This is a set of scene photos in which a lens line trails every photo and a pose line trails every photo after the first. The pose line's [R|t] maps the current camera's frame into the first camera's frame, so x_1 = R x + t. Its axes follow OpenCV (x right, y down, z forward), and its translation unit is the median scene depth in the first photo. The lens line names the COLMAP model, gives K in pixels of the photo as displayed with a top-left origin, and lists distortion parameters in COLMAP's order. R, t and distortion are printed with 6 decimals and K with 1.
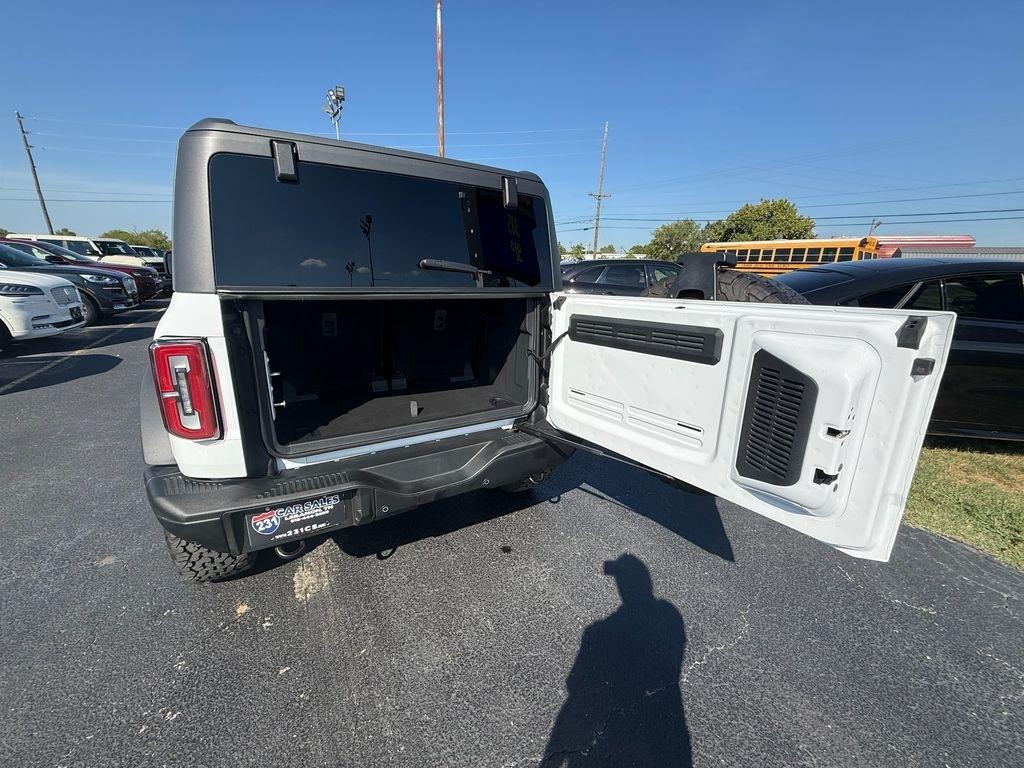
lens RADIAL K [[405.8, 0, 512.0], [0, 405.8, 384.0], [0, 0, 1]] dist [-0.001064, -0.000410]
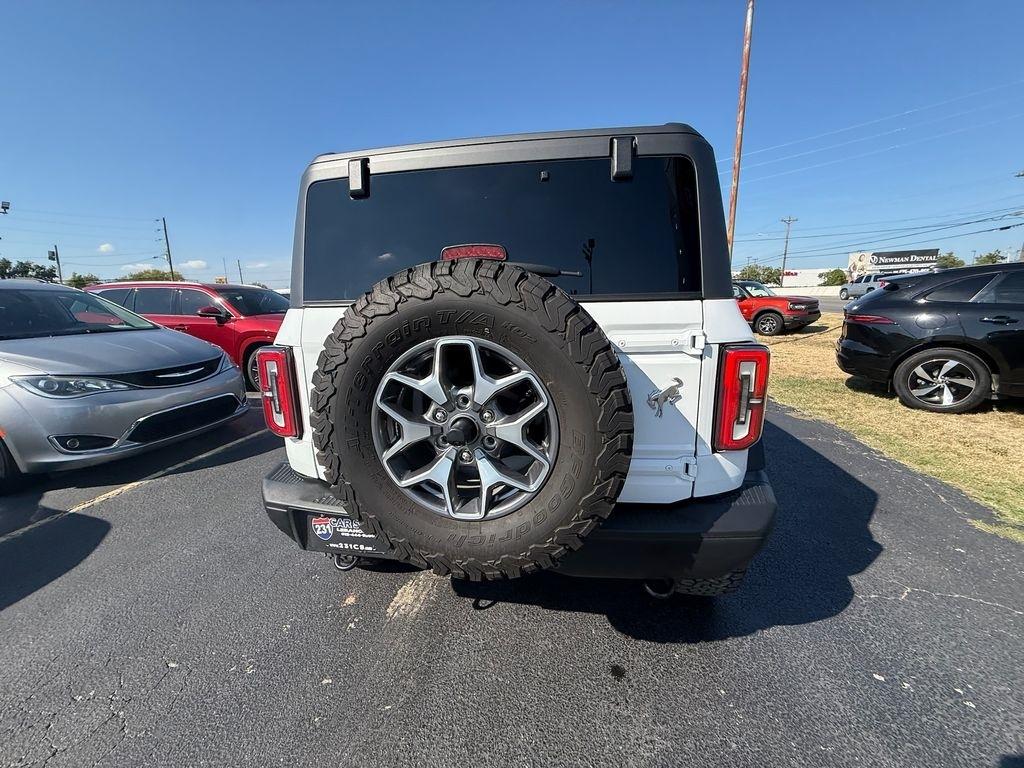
lens RADIAL K [[407.0, 0, 511.8], [0, 407.0, 386.1], [0, 0, 1]] dist [0.000790, -0.000784]
pose [[0.765390, 0.085824, -0.637818, 0.120842], [-0.134314, 0.990546, -0.027892, -0.015652], [0.629395, 0.107016, 0.769682, 0.144261]]
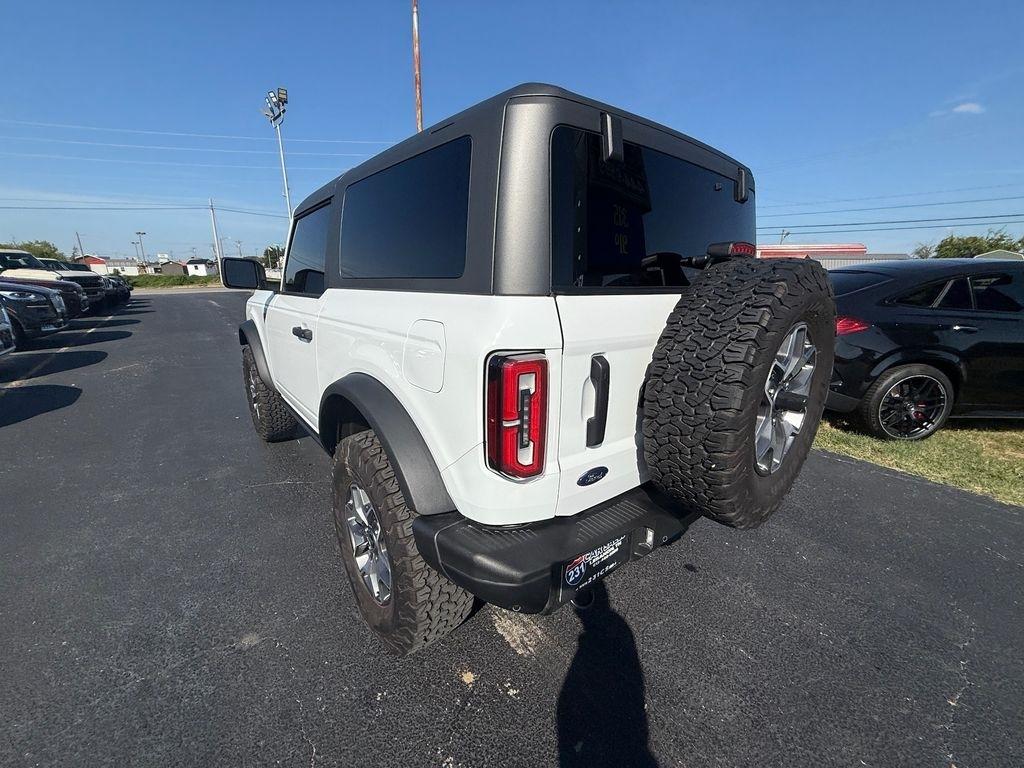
lens RADIAL K [[405.2, 0, 513.6], [0, 405.2, 383.7], [0, 0, 1]] dist [0.000573, -0.000165]
pose [[0.988951, -0.051072, 0.139164, -0.255460], [0.054306, 0.998333, -0.019544, -0.009836], [-0.137934, 0.026886, 0.990076, 0.057199]]
